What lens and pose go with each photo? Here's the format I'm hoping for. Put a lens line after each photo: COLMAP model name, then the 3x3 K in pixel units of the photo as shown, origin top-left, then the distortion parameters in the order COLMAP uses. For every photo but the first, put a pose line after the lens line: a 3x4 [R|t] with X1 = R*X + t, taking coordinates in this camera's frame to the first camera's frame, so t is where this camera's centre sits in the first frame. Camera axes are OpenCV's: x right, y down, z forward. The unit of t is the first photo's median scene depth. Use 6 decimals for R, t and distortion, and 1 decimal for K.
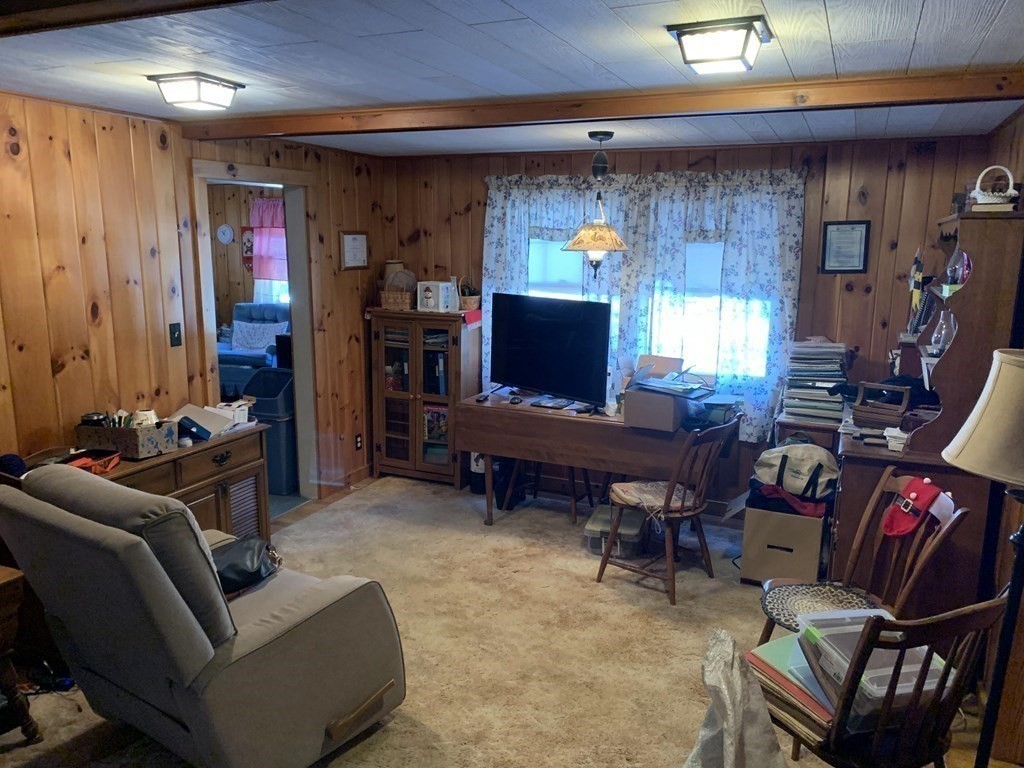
lens RADIAL K [[785.0, 0, 510.1], [0, 785.0, 385.1], [0, 0, 1]] dist [0.053885, -0.051048]
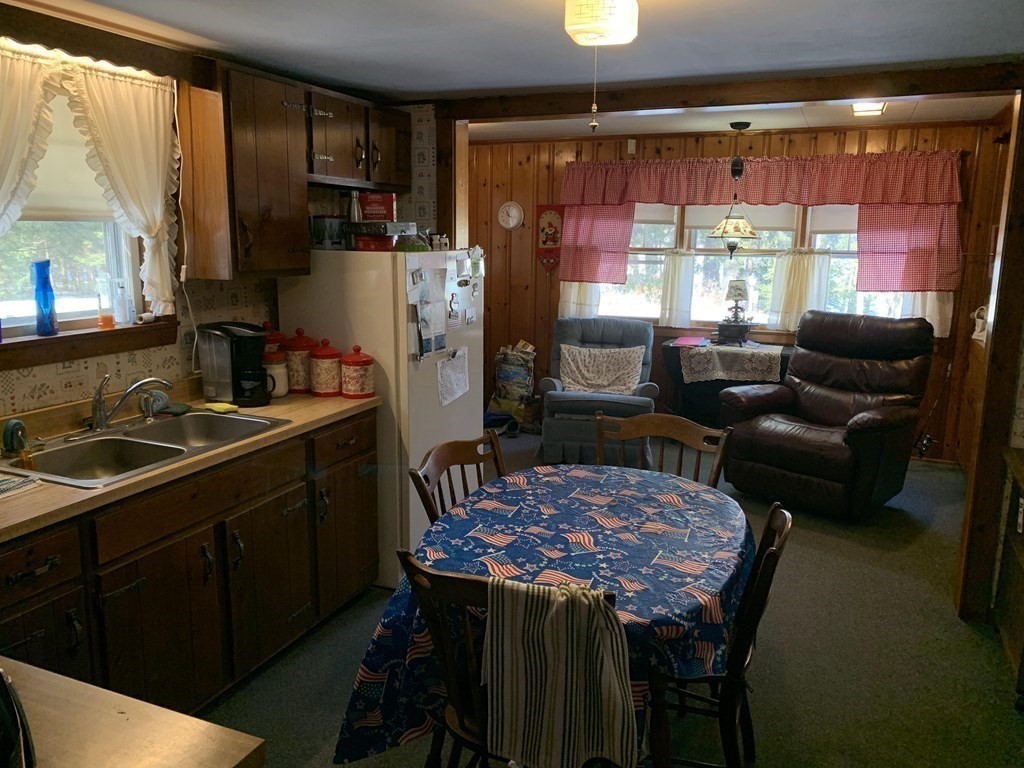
lens RADIAL K [[785.0, 0, 512.4], [0, 785.0, 381.8], [0, 0, 1]] dist [0.053885, -0.051048]
pose [[0.999849, 0.016318, 0.005946, -0.368281], [-0.016239, 0.999781, -0.013225, -0.037630], [-0.006161, 0.013126, 0.999895, 0.322208]]
